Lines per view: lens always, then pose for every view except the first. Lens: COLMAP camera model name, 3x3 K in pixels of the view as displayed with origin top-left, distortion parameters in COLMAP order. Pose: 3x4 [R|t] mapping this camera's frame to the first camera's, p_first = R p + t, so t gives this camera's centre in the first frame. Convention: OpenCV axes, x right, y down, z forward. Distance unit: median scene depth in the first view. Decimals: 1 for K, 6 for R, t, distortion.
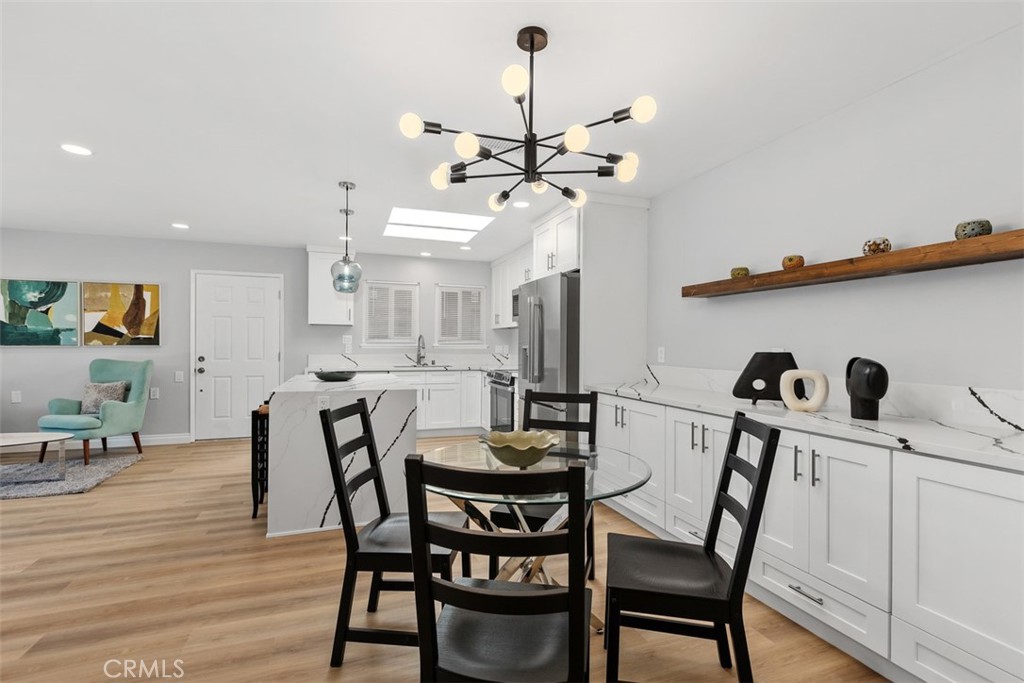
lens RADIAL K [[504.0, 0, 550.3], [0, 504.0, 345.4], [0, 0, 1]] dist [-0.007060, -0.001717]
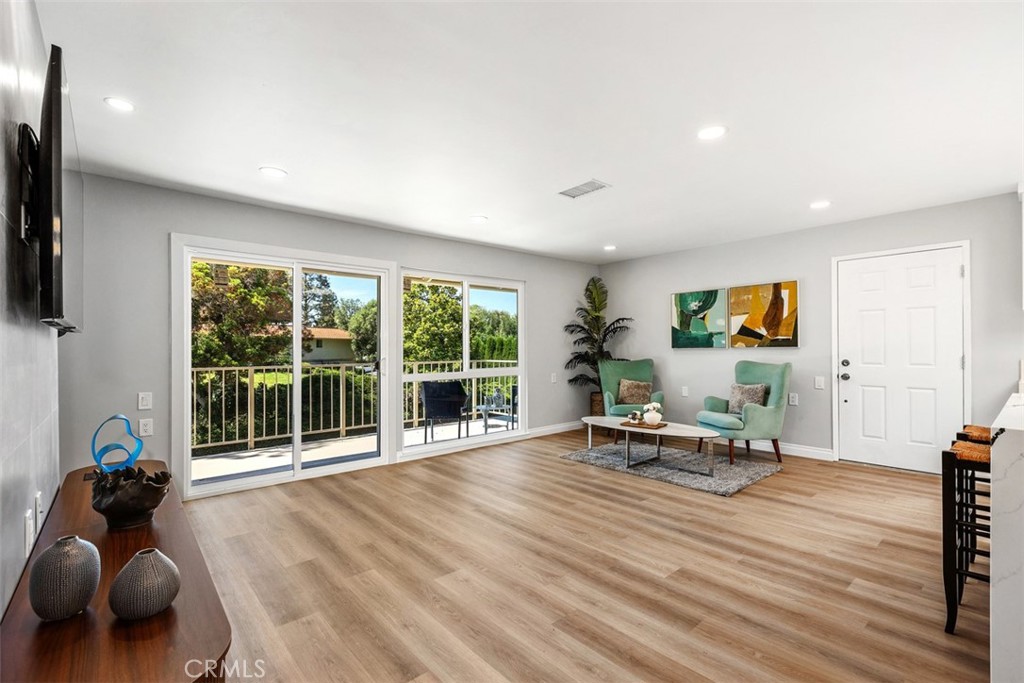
lens RADIAL K [[455.6, 0, 513.6], [0, 455.6, 345.8], [0, 0, 1]] dist [-0.000556, 0.000202]
pose [[0.343111, -0.010664, -0.939234, -0.189982], [0.003944, 0.999943, -0.009913, 0.004385], [0.939287, -0.000303, 0.343134, 0.244380]]
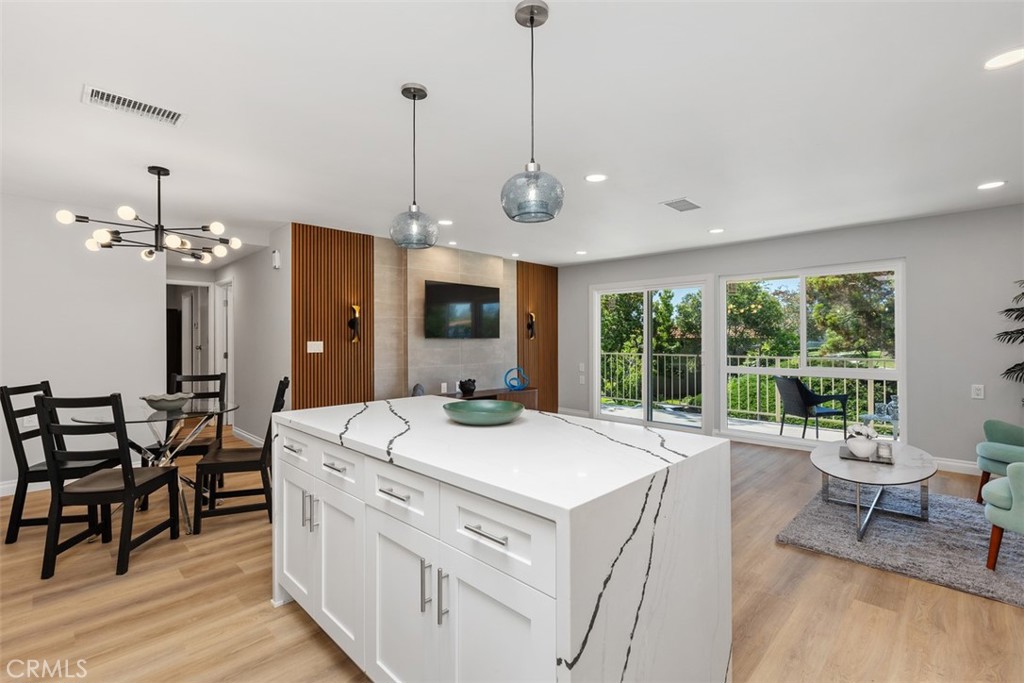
lens RADIAL K [[461.1, 0, 509.3], [0, 461.1, 334.8], [0, 0, 1]] dist [-0.000604, -0.000739]
pose [[-0.909424, -0.005768, -0.415831, -0.210941], [-0.002927, 0.999968, -0.007468, -0.012449], [0.415861, -0.005574, -0.909411, 1.118677]]
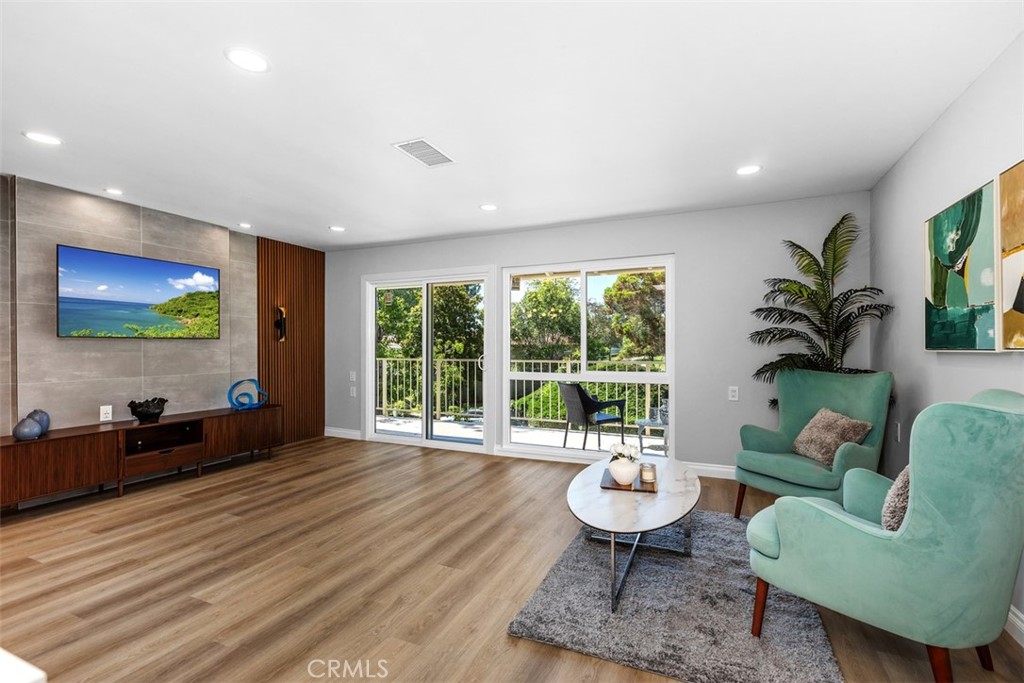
lens RADIAL K [[455.6, 0, 513.6], [0, 455.6, 345.8], [0, 0, 1]] dist [-0.000556, 0.000202]
pose [[-0.705360, -0.003471, -0.708840, -0.464646], [-0.003749, 0.999992, -0.001166, -0.000749], [0.708839, 0.001835, -0.705368, 1.013063]]
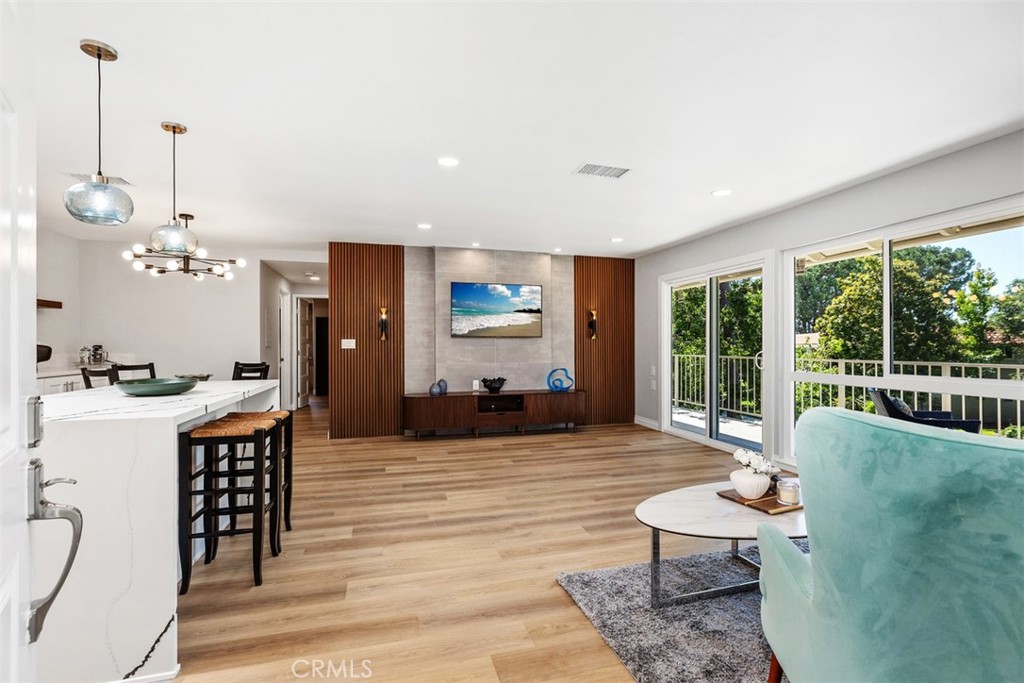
lens RADIAL K [[464.5, 0, 518.1], [0, 464.5, 341.1], [0, 0, 1]] dist [-0.001375, -0.000376]
pose [[-0.997140, -0.002893, 0.075522, -0.704728], [-0.003412, 0.999971, -0.006736, 0.005028], [-0.075500, -0.006975, -0.997121, 1.190428]]
